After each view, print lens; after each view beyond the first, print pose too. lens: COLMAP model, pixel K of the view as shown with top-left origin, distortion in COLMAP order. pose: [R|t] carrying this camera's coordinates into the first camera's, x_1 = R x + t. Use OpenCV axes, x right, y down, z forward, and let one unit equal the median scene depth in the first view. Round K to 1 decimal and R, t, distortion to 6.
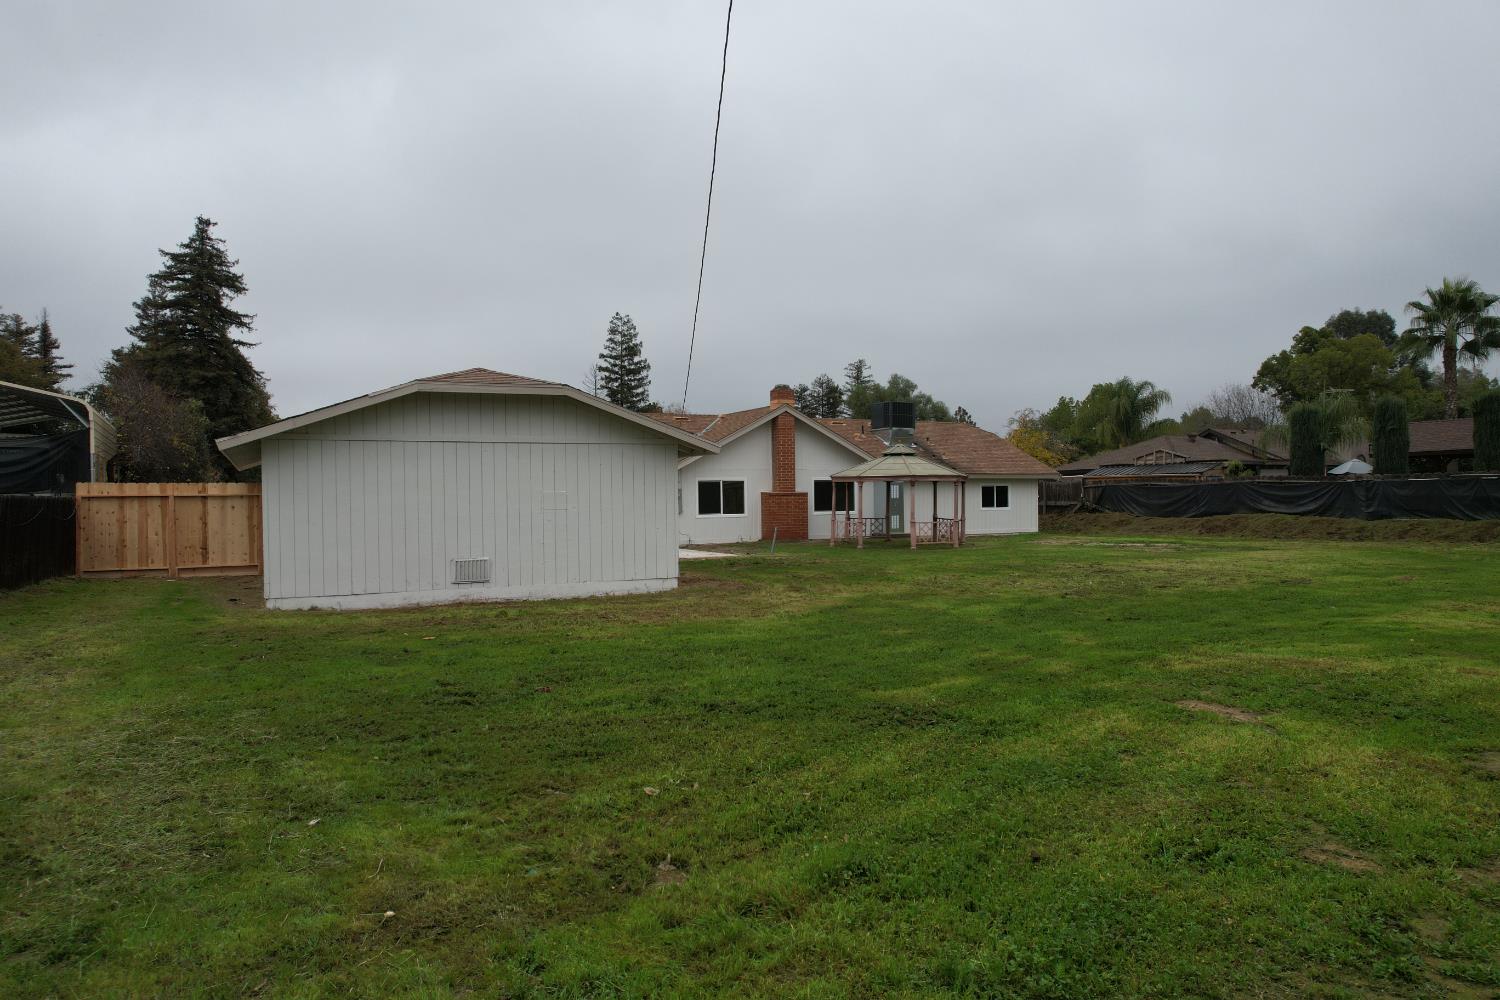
lens RADIAL K [[954.5, 0, 753.9], [0, 954.5, 510.1], [0, 0, 1]] dist [-0.076627, 0.064697]
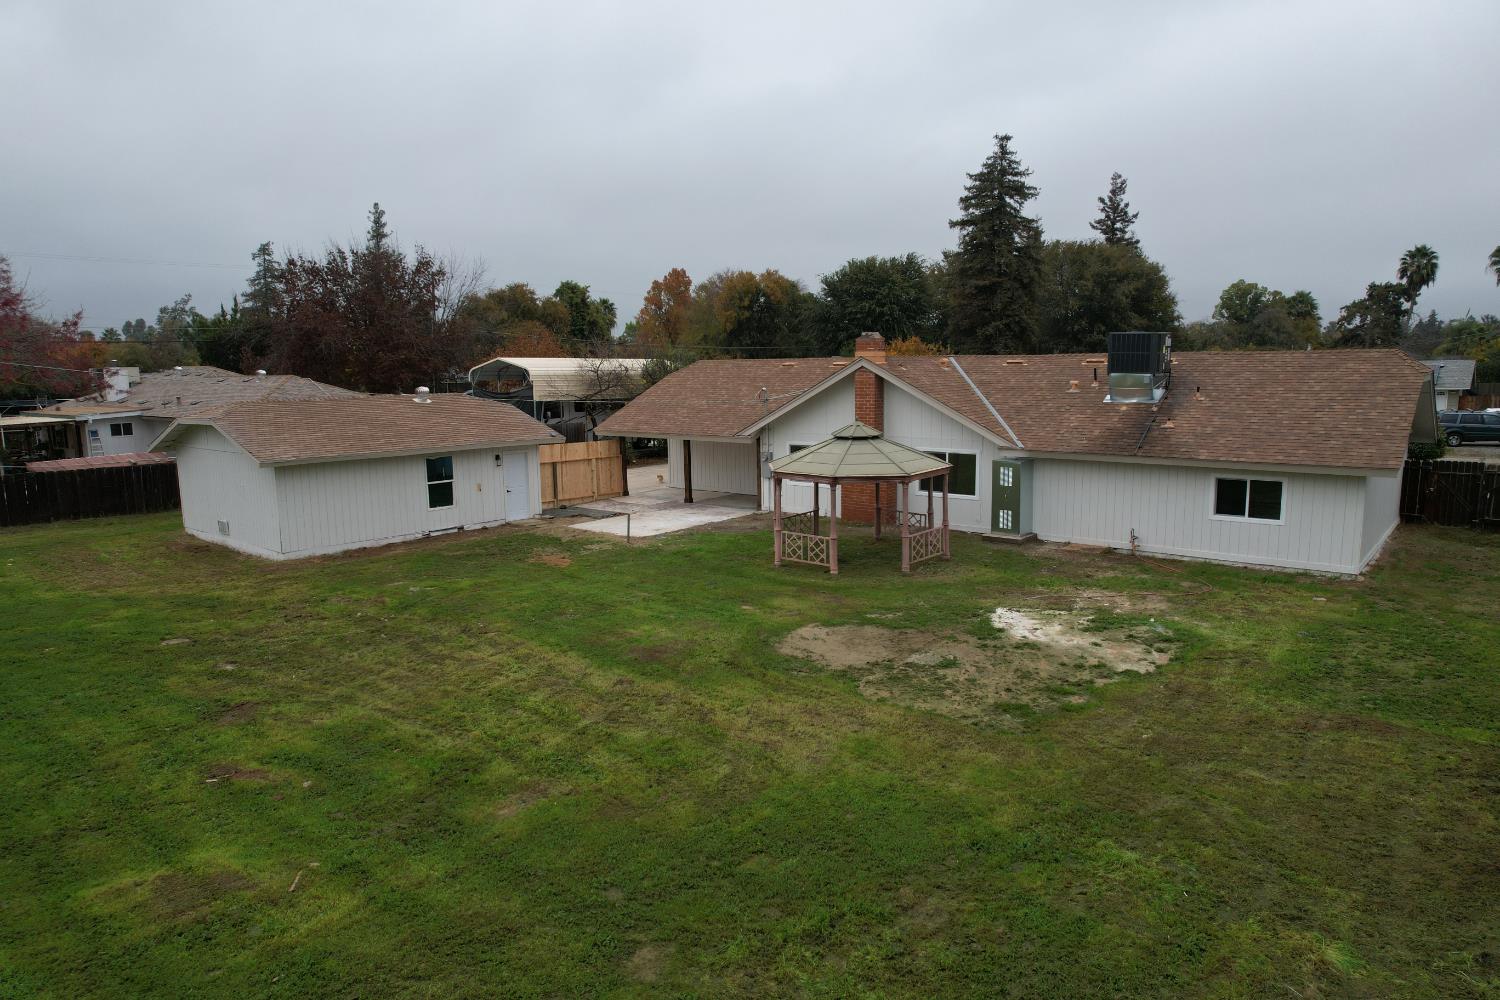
lens RADIAL K [[954.5, 0, 753.9], [0, 954.5, 510.1], [0, 0, 1]] dist [-0.076627, 0.064697]
pose [[0.379972, 0.147217, -0.913208, 0.376137], [-0.000943, 0.987315, 0.158771, -0.055066], [0.924998, -0.059467, 0.375290, 0.298546]]
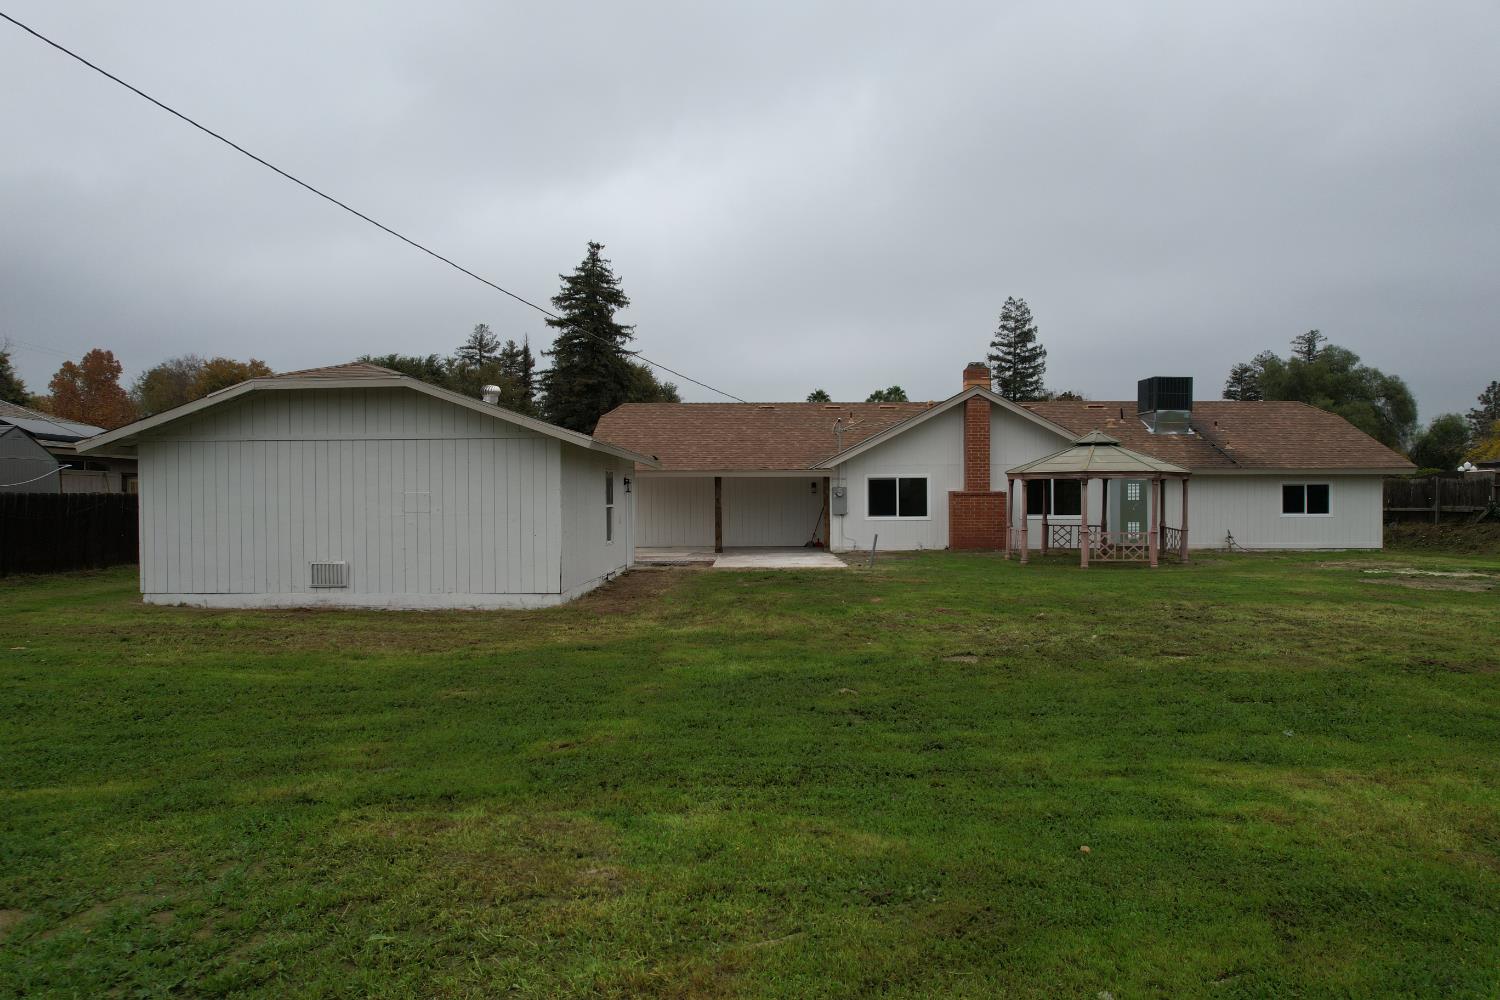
lens RADIAL K [[954.5, 0, 753.9], [0, 954.5, 510.1], [0, 0, 1]] dist [-0.076627, 0.064697]
pose [[0.880986, 0.015465, -0.472890, 0.126773], [-0.012709, 0.999879, 0.009022, -0.003750], [0.472973, -0.001938, 0.881075, 0.087278]]
